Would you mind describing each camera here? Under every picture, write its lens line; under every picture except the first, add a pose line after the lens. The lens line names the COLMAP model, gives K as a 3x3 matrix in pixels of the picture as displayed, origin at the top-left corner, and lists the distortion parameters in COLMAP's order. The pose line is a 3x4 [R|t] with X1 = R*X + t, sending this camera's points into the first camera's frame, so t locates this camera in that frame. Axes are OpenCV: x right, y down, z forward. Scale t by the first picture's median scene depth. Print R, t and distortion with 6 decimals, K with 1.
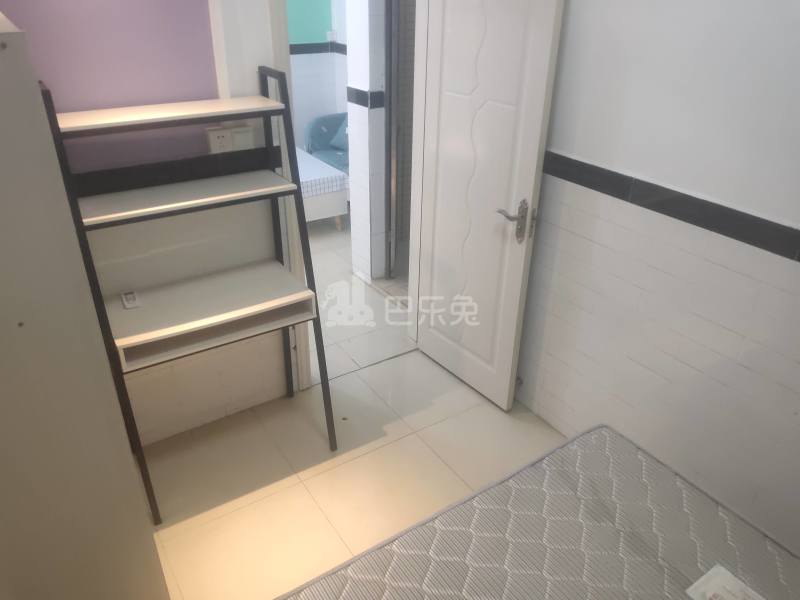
lens RADIAL K [[603.0, 0, 400.0], [0, 603.0, 300.0], [0, 0, 1]] dist [0.001909, 0.000960]
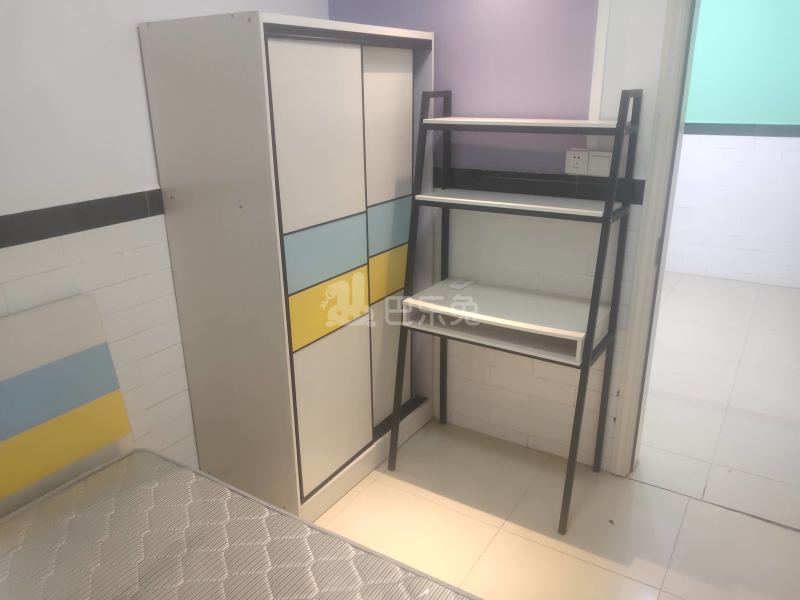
lens RADIAL K [[618.9, 0, 400.0], [0, 618.9, 300.0], [0, 0, 1]] dist [-0.009254, -0.003750]
pose [[0.416363, 0.288915, -0.862073, 0.498266], [-0.420343, 0.901920, 0.099253, -0.038044], [0.806197, 0.321042, 0.496969, 0.325274]]
